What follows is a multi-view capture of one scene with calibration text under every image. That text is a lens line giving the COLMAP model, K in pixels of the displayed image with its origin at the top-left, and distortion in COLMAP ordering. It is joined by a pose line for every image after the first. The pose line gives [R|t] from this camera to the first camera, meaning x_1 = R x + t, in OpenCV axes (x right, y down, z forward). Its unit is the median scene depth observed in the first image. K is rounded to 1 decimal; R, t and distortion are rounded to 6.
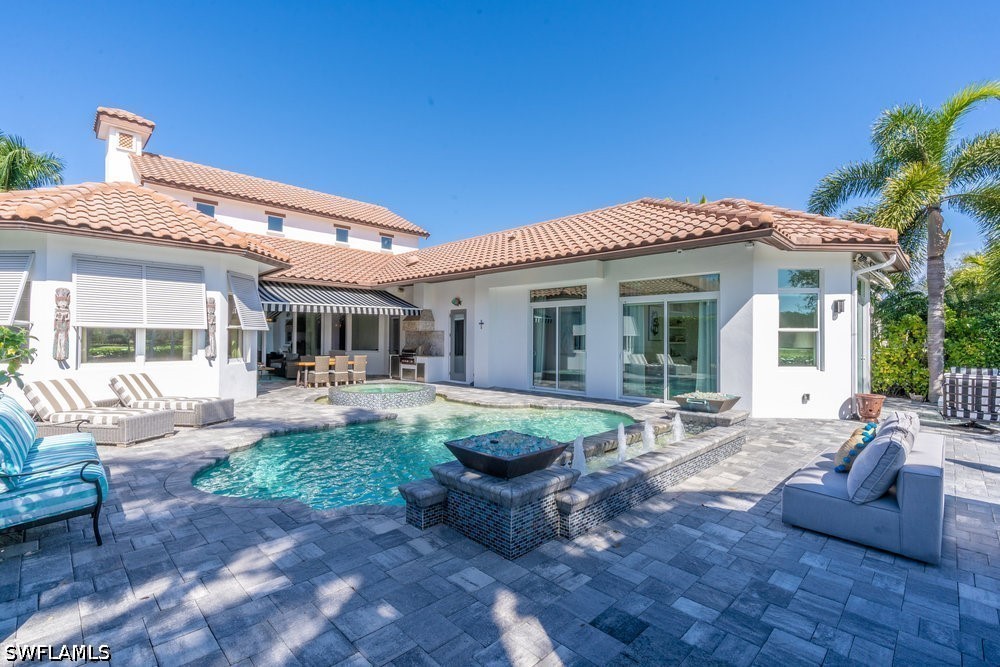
lens RADIAL K [[460.4, 0, 492.1], [0, 460.4, 332.8], [0, 0, 1]] dist [-0.003674, 0.000325]
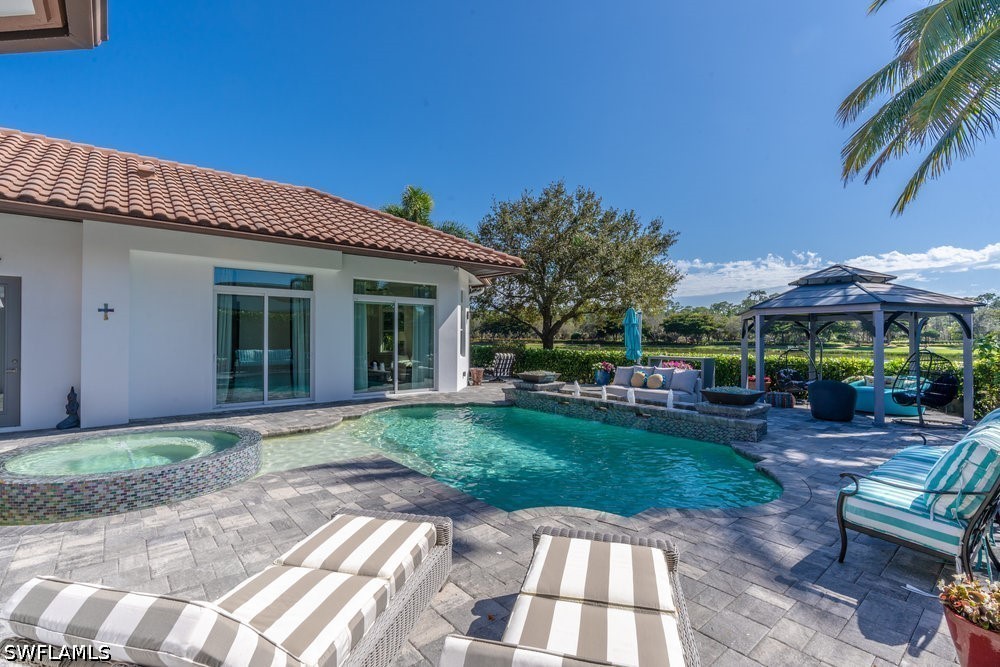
lens RADIAL K [[460.4, 0, 497.1], [0, 460.4, 333.9], [0, 0, 1]] dist [-0.003674, 0.000325]
pose [[0.087396, -0.002893, 0.996169, -0.797062], [-0.008678, 0.999956, 0.003666, 0.001975], [-0.996136, -0.008965, 0.087367, 0.731903]]
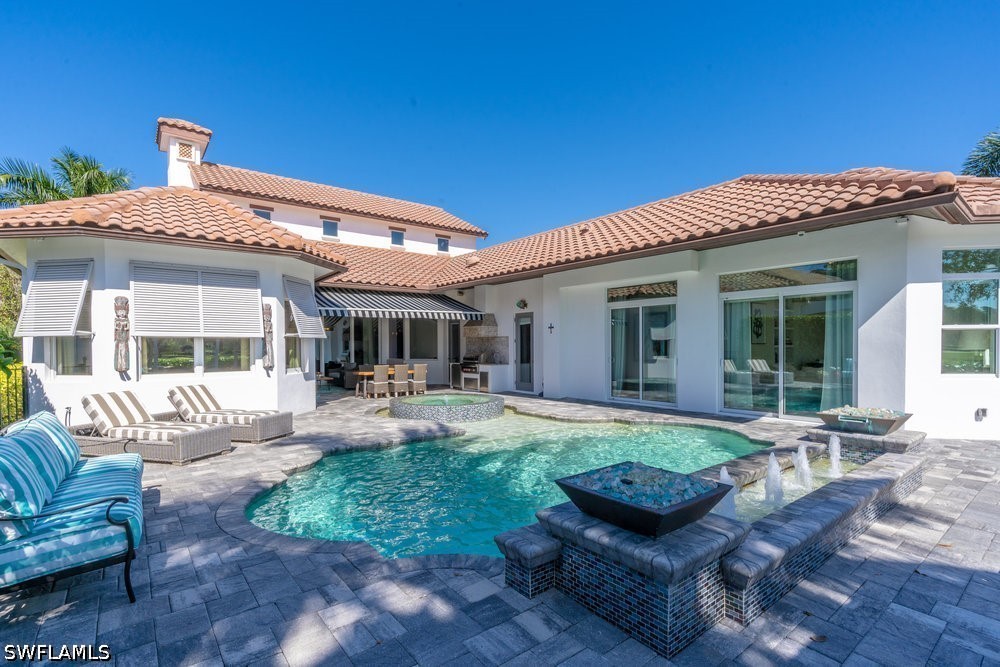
lens RADIAL K [[460.4, 0, 484.9], [0, 460.4, 354.3], [0, 0, 1]] dist [-0.003674, 0.000325]
pose [[0.992621, -0.010647, -0.120787, -0.060037], [0.014209, 0.999488, 0.028663, 0.006265], [0.120420, -0.030168, 0.992264, 0.123972]]
